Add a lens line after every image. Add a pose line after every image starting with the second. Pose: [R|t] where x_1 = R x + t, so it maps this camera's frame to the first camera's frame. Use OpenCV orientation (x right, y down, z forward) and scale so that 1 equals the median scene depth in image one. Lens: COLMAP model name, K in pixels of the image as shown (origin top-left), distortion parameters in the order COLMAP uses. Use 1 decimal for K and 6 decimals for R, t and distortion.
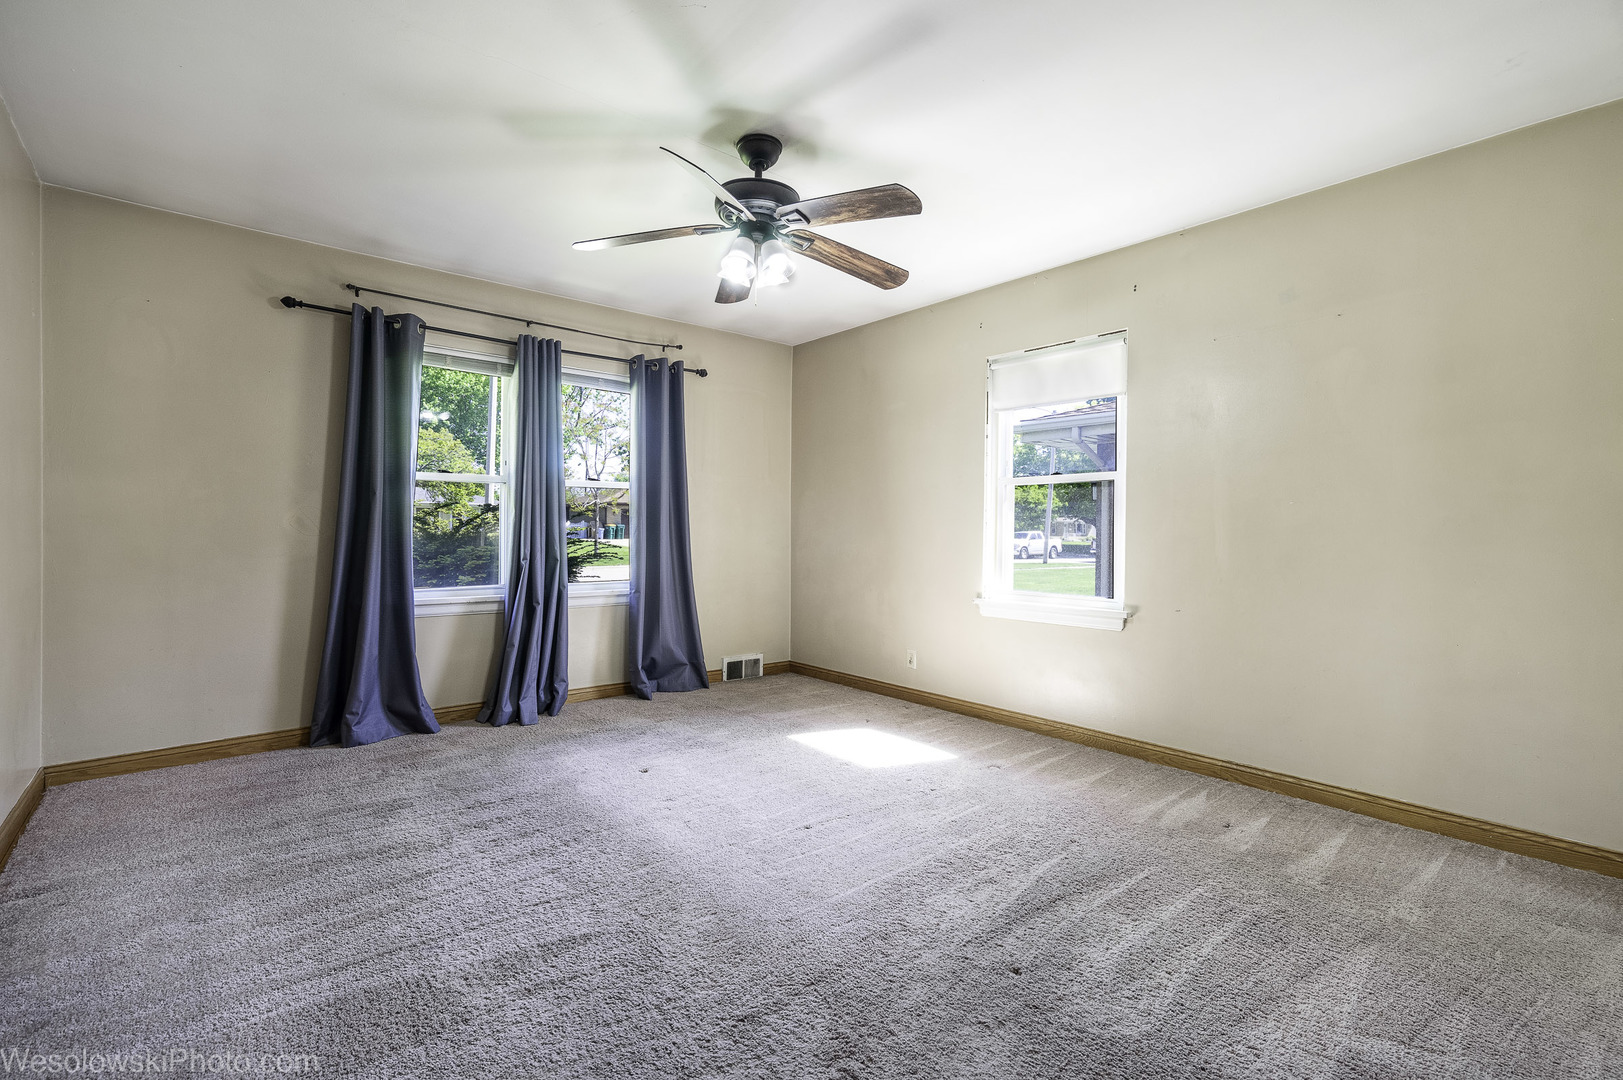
lens RADIAL K [[735.6, 0, 821.8], [0, 735.6, 528.8], [0, 0, 1]] dist [0.006581, 0.003879]
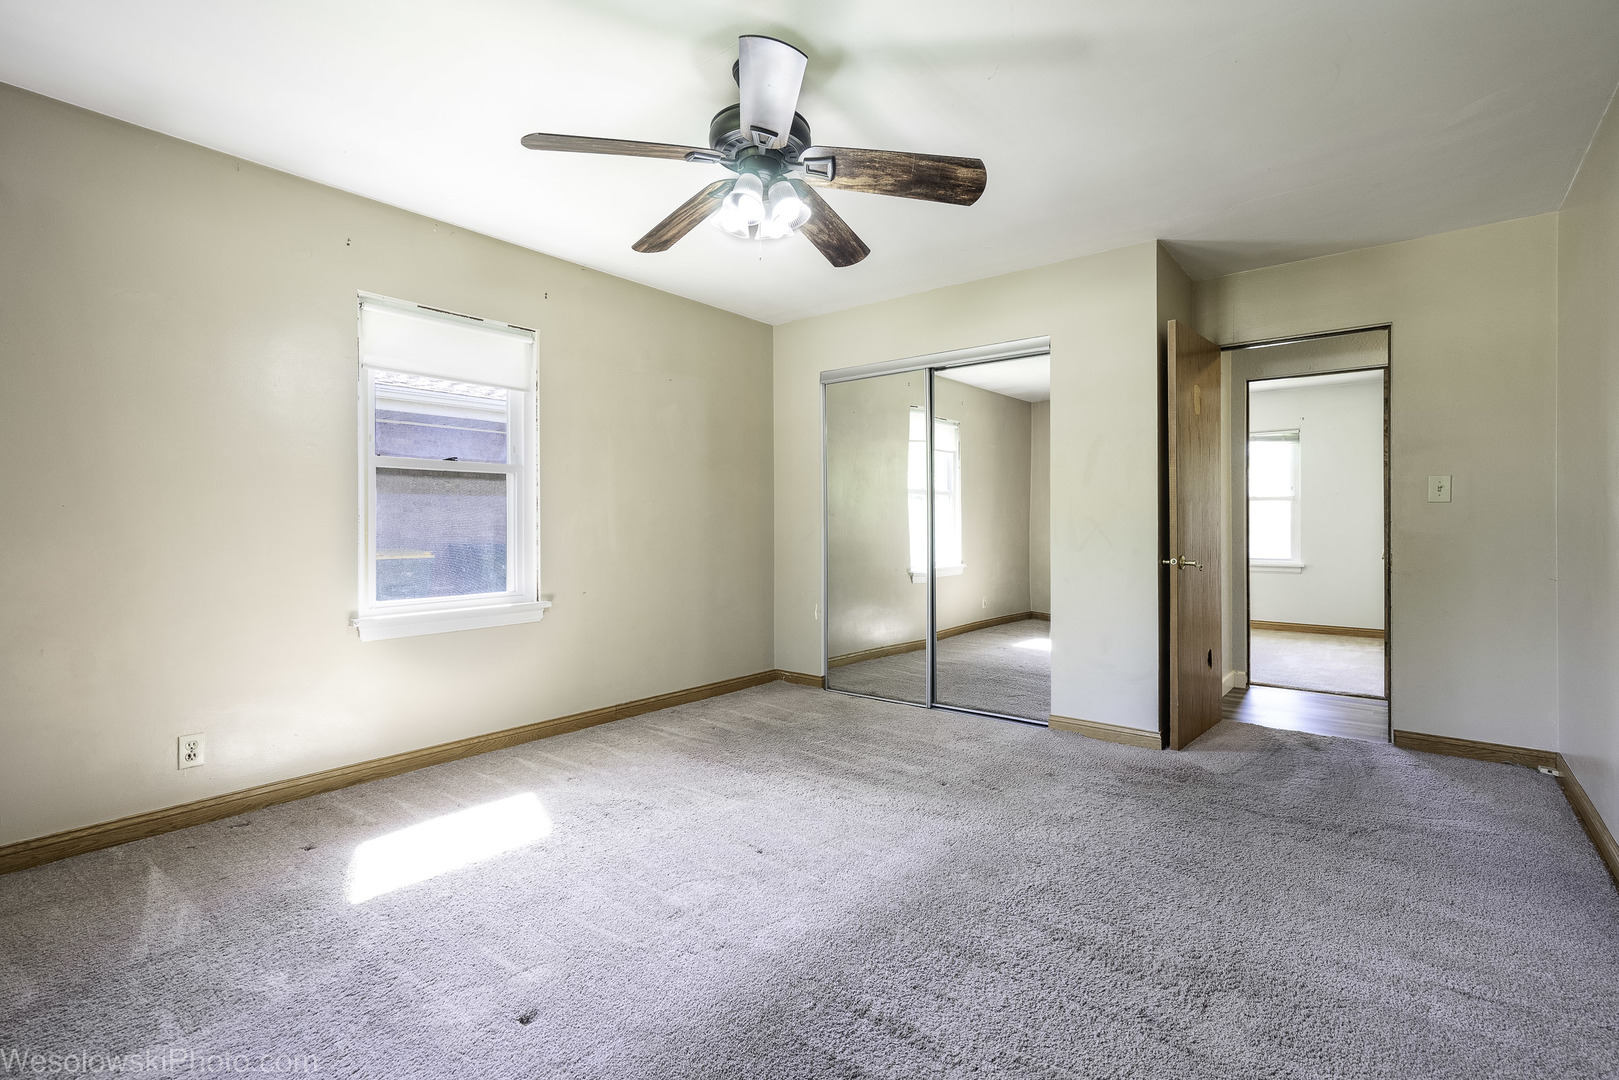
lens RADIAL K [[733.8, 0, 804.9], [0, 733.8, 534.3], [0, 0, 1]] dist [0.006581, 0.003879]
pose [[-0.164451, -0.022380, 0.986131, -0.693140], [-0.002322, 0.999749, 0.022302, -0.009078], [-0.986382, 0.001378, -0.164462, 0.821500]]
